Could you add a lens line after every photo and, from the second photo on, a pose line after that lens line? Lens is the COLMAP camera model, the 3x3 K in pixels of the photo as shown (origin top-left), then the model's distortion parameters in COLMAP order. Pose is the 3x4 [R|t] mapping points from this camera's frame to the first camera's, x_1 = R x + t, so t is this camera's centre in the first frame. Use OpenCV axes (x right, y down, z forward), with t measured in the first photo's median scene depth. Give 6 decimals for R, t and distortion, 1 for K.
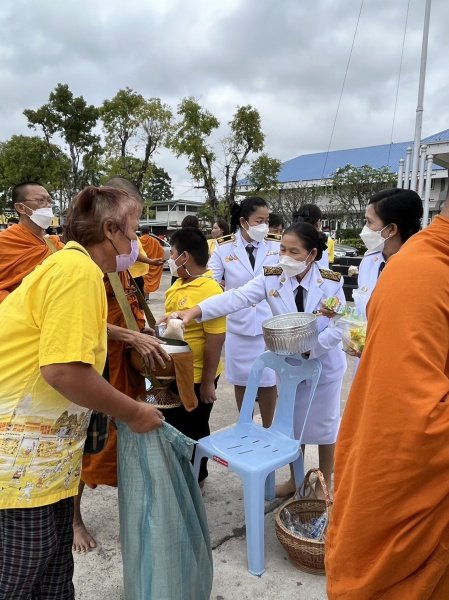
lens RADIAL K [[463.2, 0, 230.0], [0, 463.2, 300.5], [0, 0, 1]] dist [-0.001860, -0.005366]
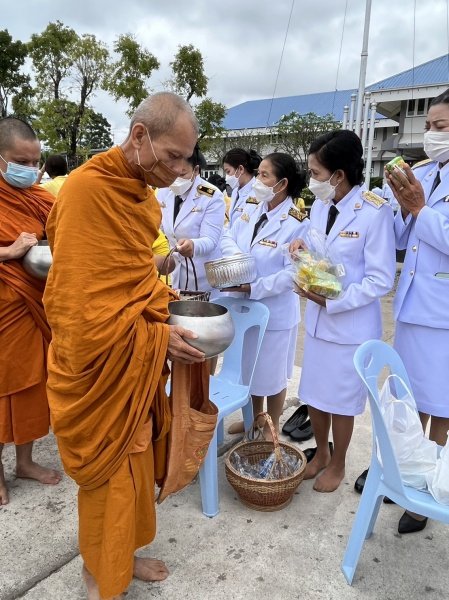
lens RADIAL K [[462.1, 0, 225.9], [0, 462.1, 301.7], [0, 0, 1]] dist [-0.000401, -0.005545]
pose [[0.994231, -0.026324, 0.103977, 0.000283], [0.015243, 0.994254, 0.105959, 0.001235], [-0.106169, -0.103763, 0.988919, 0.003002]]
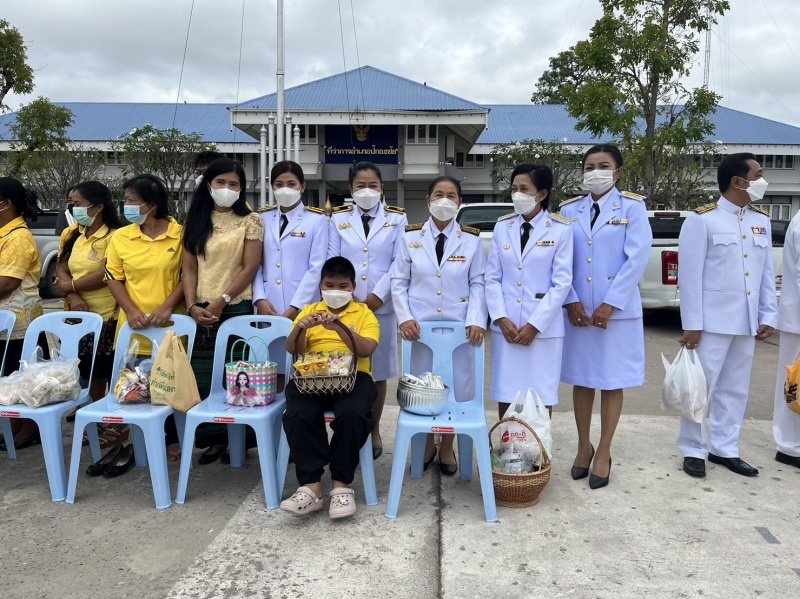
lens RADIAL K [[604.3, 0, 400.8], [0, 604.3, 299.9], [0, 0, 1]] dist [0.076236, -0.116656]
pose [[0.770606, -0.076486, 0.632706, -0.086873], [0.085983, 0.996173, 0.015701, 0.003855], [-0.631485, 0.042303, 0.774233, 0.002589]]
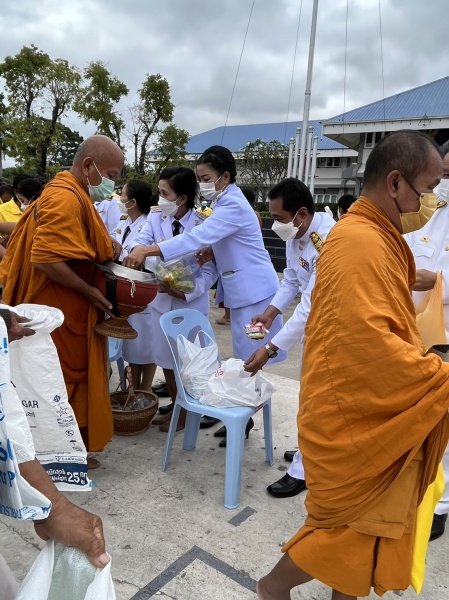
lens RADIAL K [[463.2, 0, 230.0], [0, 463.2, 300.5], [0, 0, 1]] dist [-0.001860, -0.005366]
pose [[0.986262, -0.001665, 0.165178, 0.024816], [-0.008269, 0.998198, 0.059436, 0.007418], [-0.164979, -0.059985, 0.984471, -0.040939]]
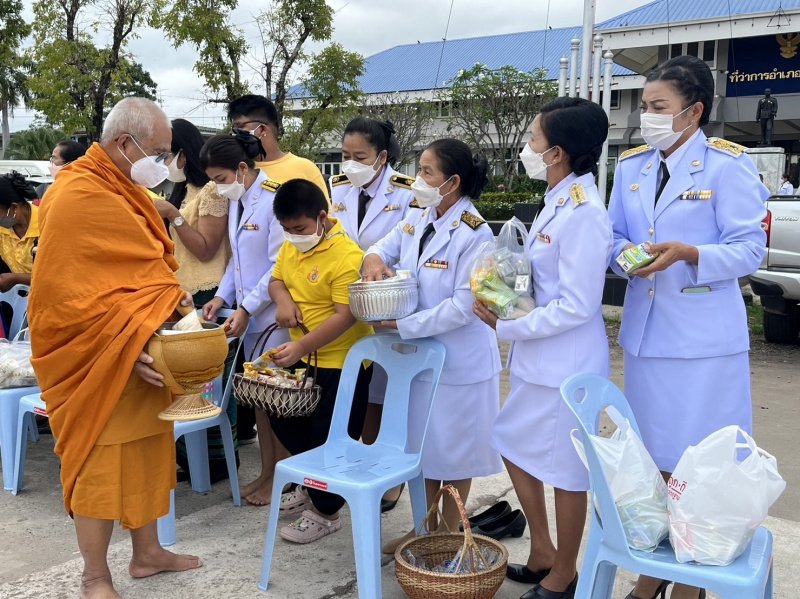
lens RADIAL K [[841.9, 0, 396.1], [0, 841.9, 297.6], [0, 0, 1]] dist [0.029367, 0.003560]
pose [[0.988905, -0.023207, 0.146725, -0.008181], [0.025005, 0.999633, -0.010421, 0.007348], [-0.146429, 0.013974, 0.989122, -0.030344]]
